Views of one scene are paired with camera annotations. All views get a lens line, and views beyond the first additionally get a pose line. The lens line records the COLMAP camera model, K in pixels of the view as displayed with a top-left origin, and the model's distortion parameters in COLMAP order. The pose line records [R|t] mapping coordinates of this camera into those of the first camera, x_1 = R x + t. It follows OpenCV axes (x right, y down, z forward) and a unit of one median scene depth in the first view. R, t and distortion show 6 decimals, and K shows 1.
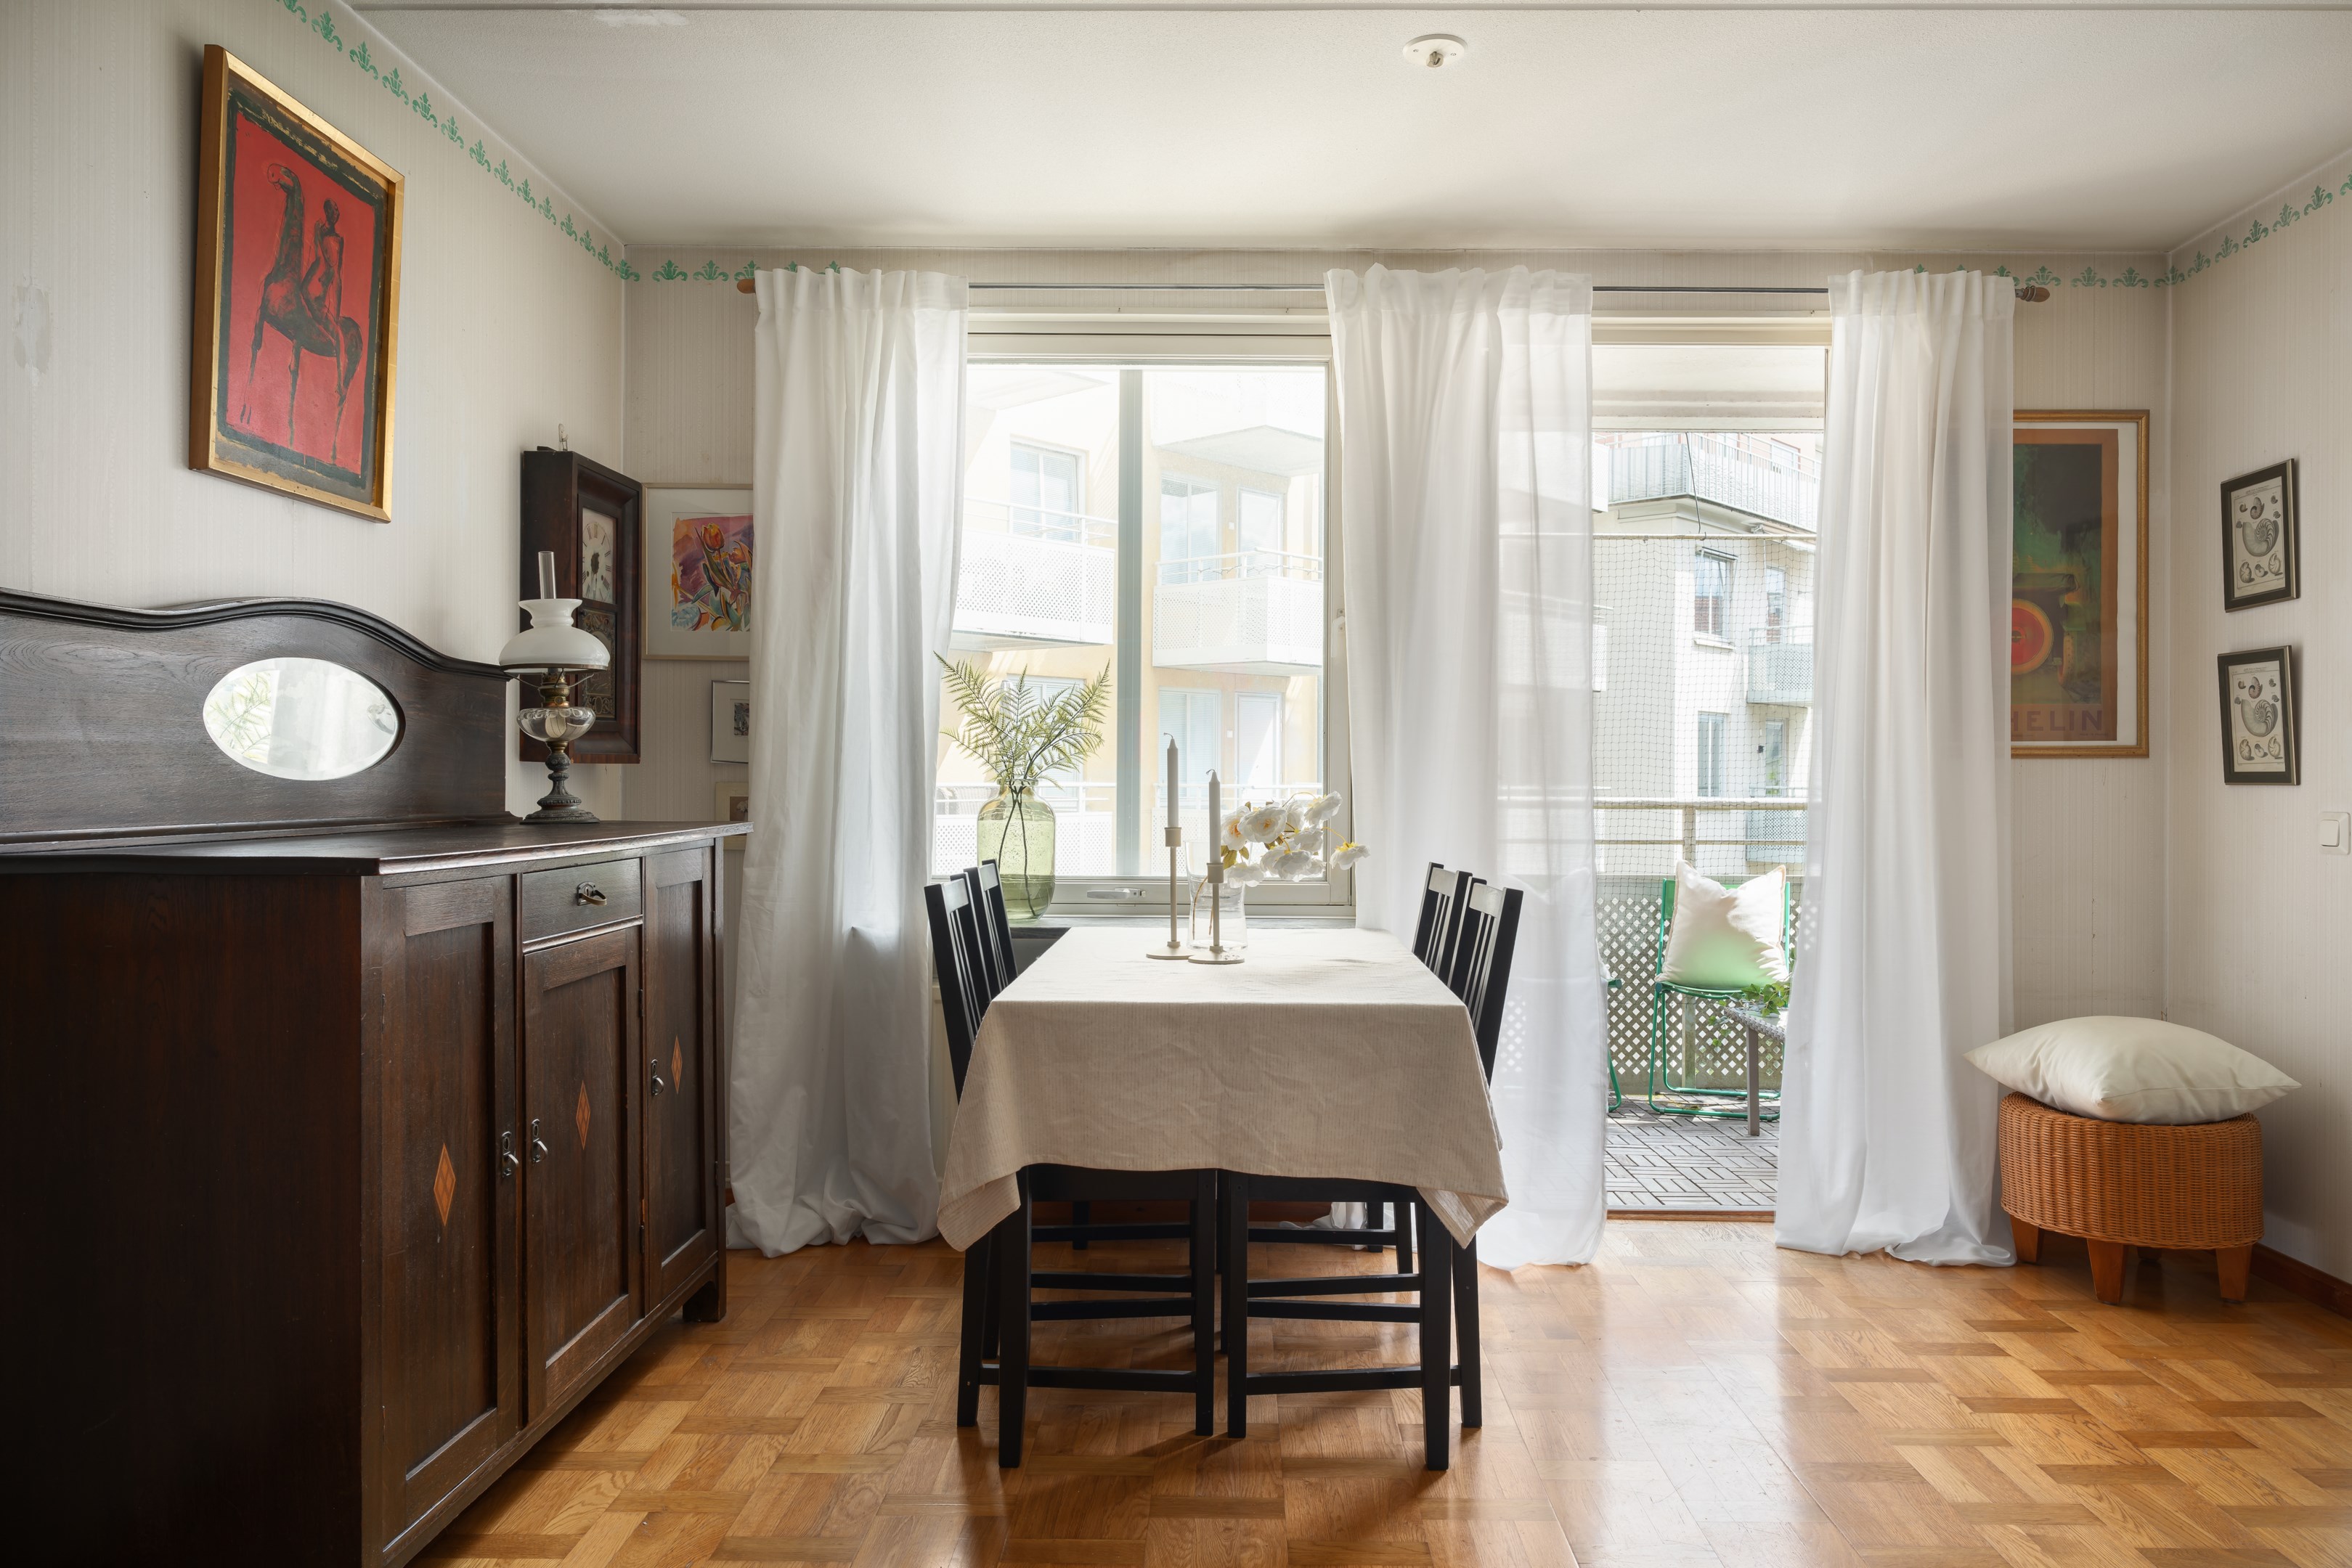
lens RADIAL K [[1529.1, 0, 1182.1], [0, 1529.1, 780.9], [0, 0, 1]] dist [-0.002587, 0.000330]
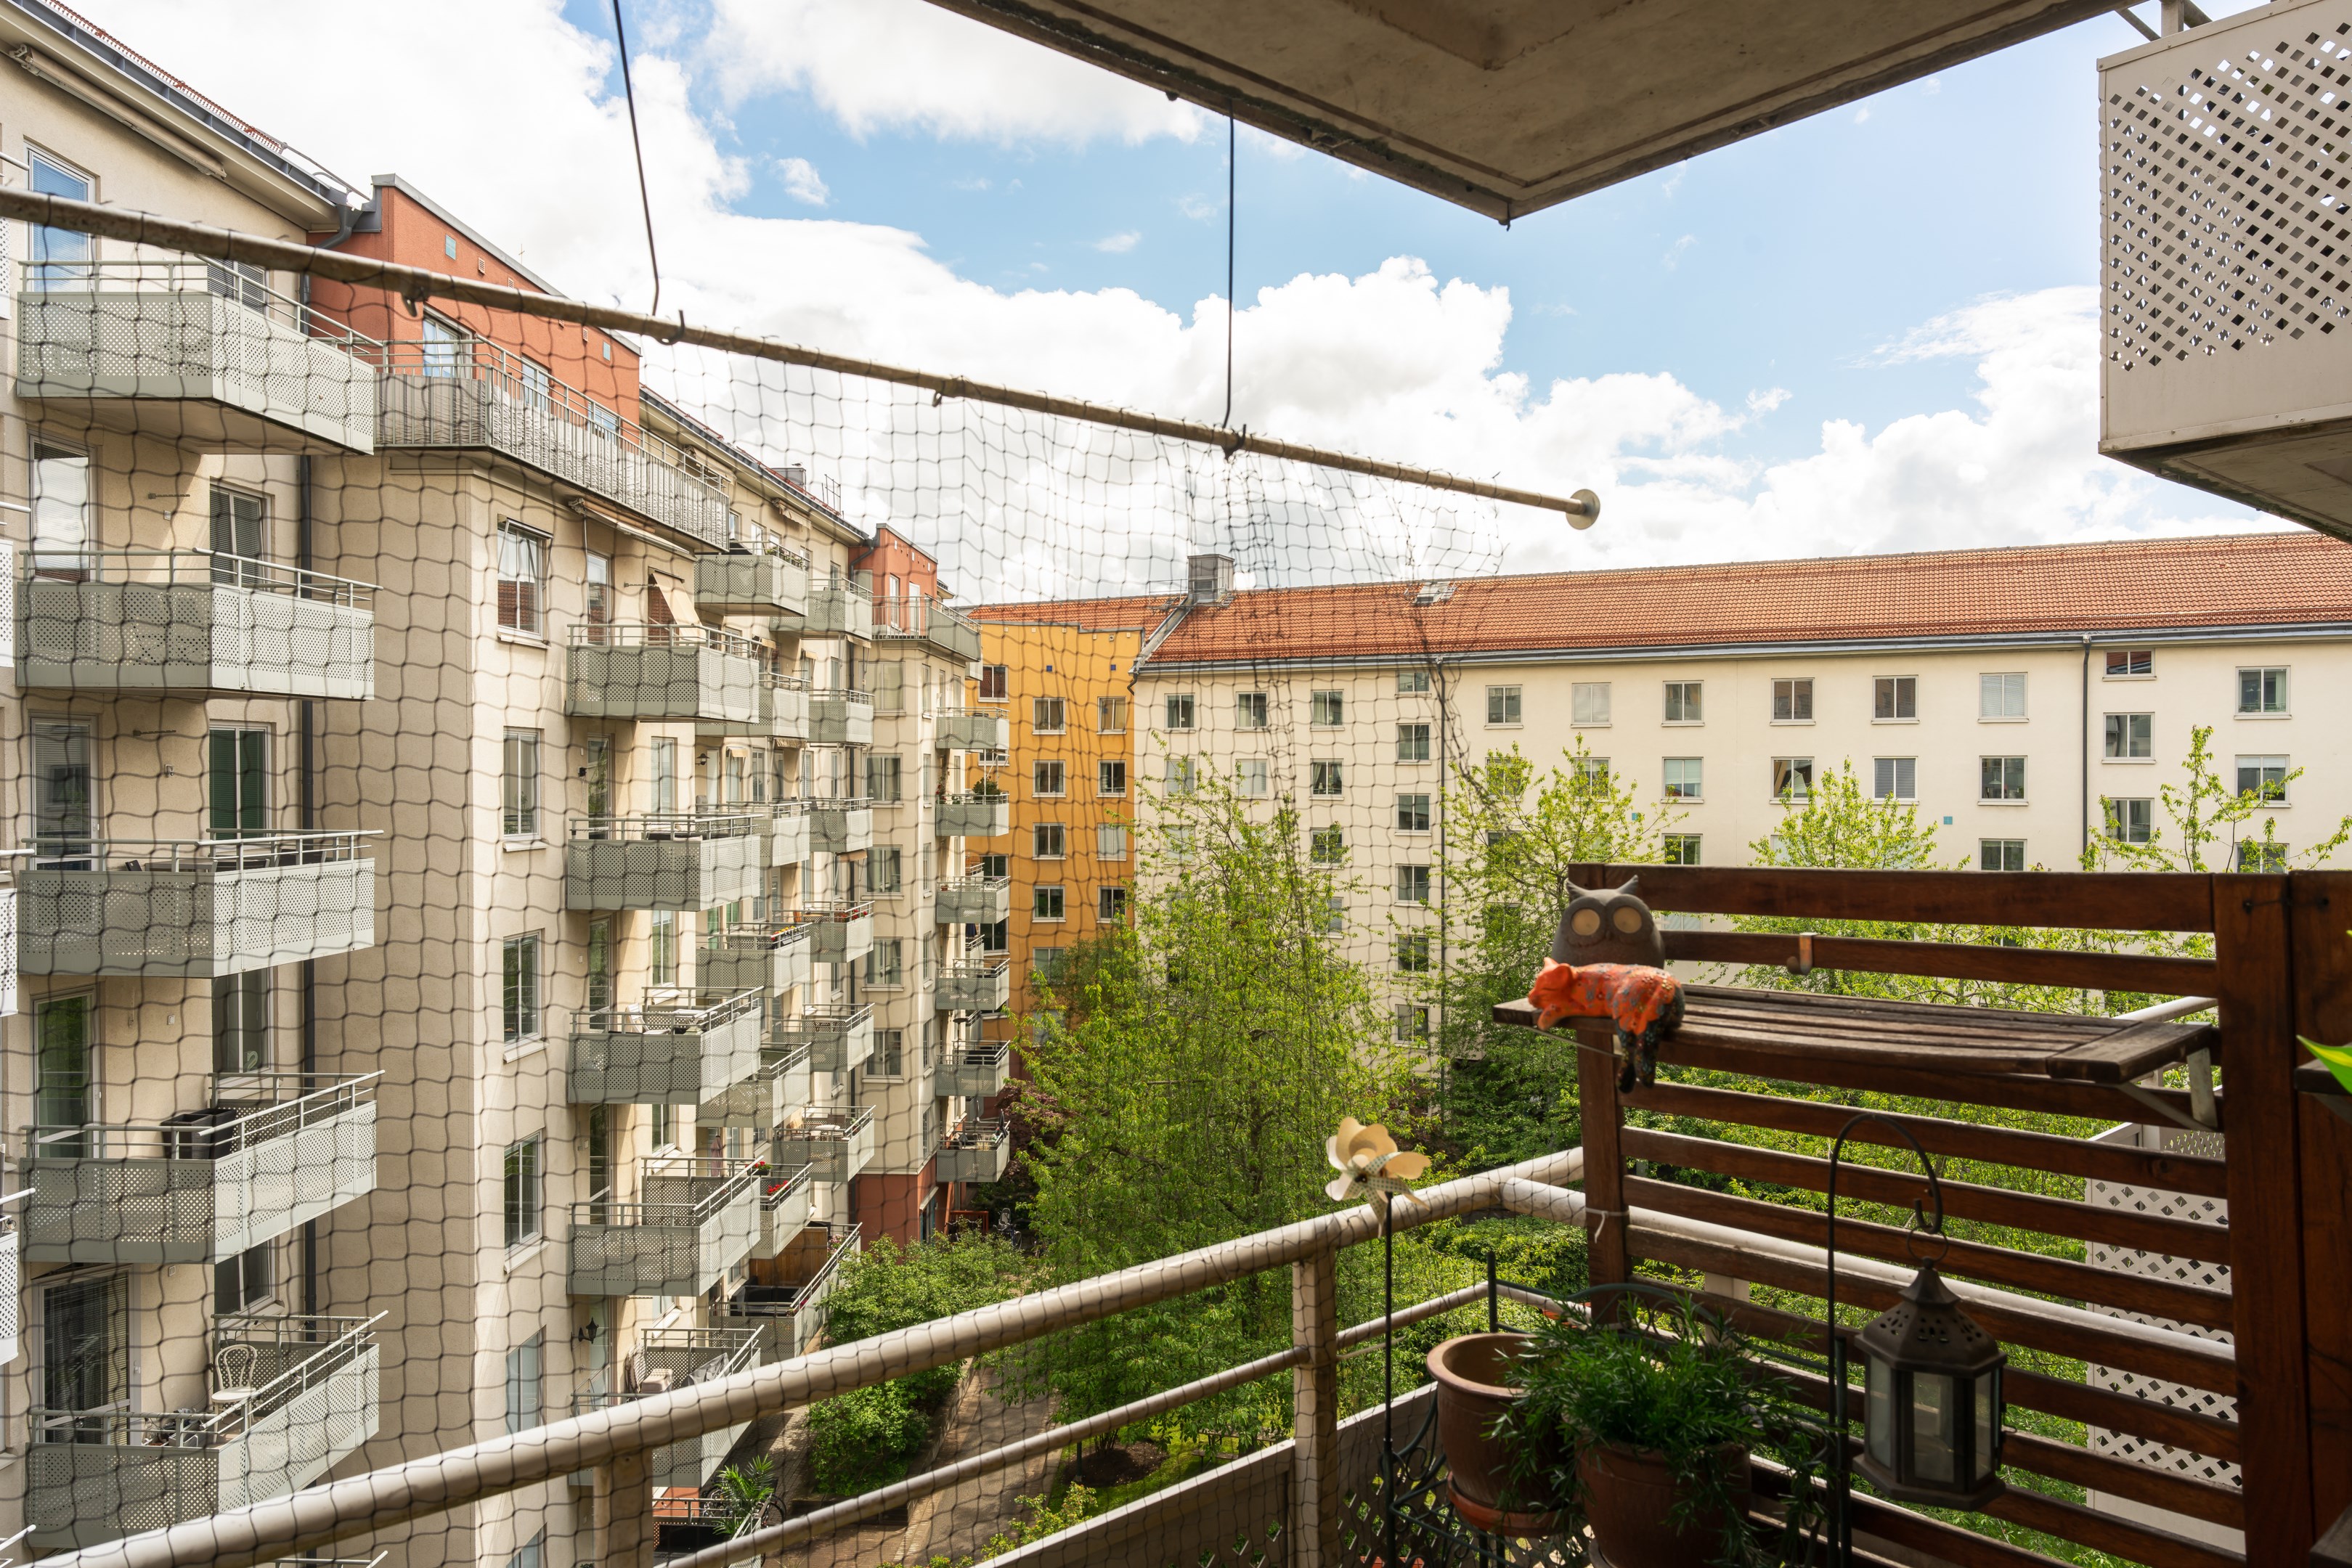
lens RADIAL K [[1557.6, 0, 1175.9], [0, 1557.6, 793.4], [0, 0, 1]] dist [0.005055, -0.002523]
pose [[0.741779, -0.012199, 0.670533, 0.056389], [0.000087, 0.999836, 0.018094, -0.026468], [-0.670644, -0.013363, 0.741659, 0.174610]]
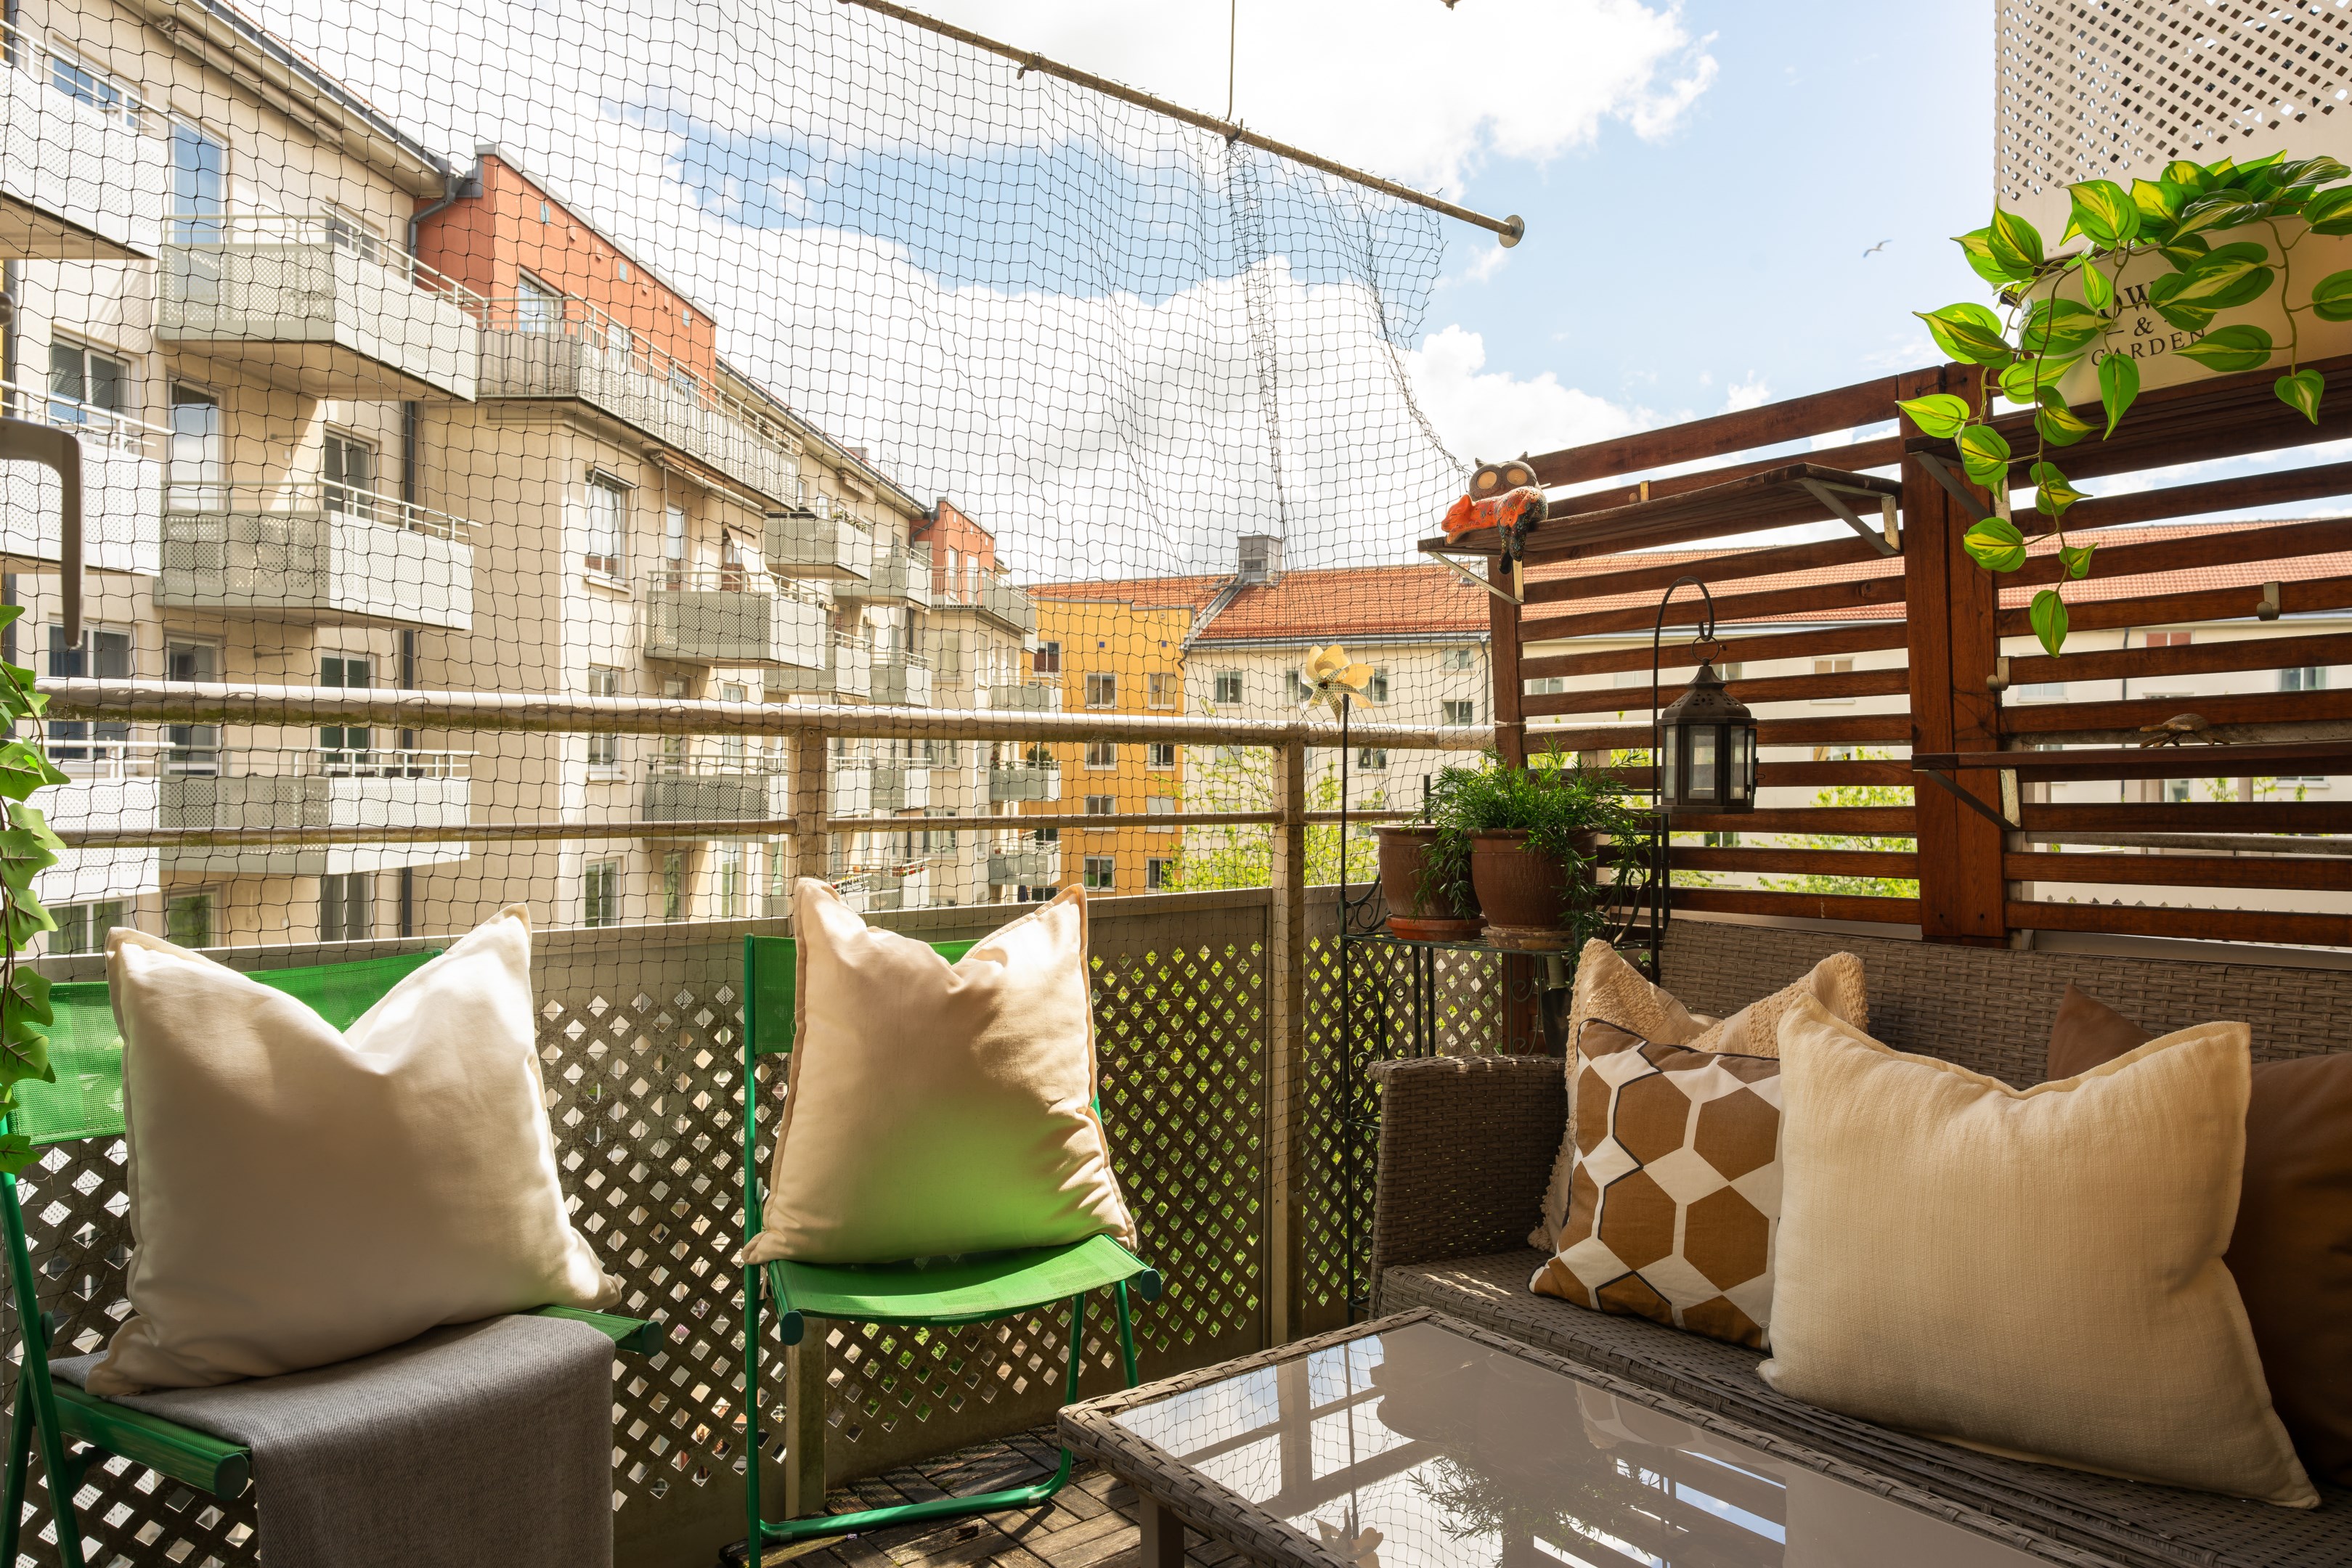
lens RADIAL K [[1545.2, 0, 1176.0], [0, 1545.2, 784.0], [0, 0, 1]] dist [0.002808, -0.000081]
pose [[0.763070, 0.000184, 0.646316, 0.036194], [-0.011473, 0.999846, 0.013261, 0.005868], [-0.646214, -0.017534, 0.762954, 0.147161]]
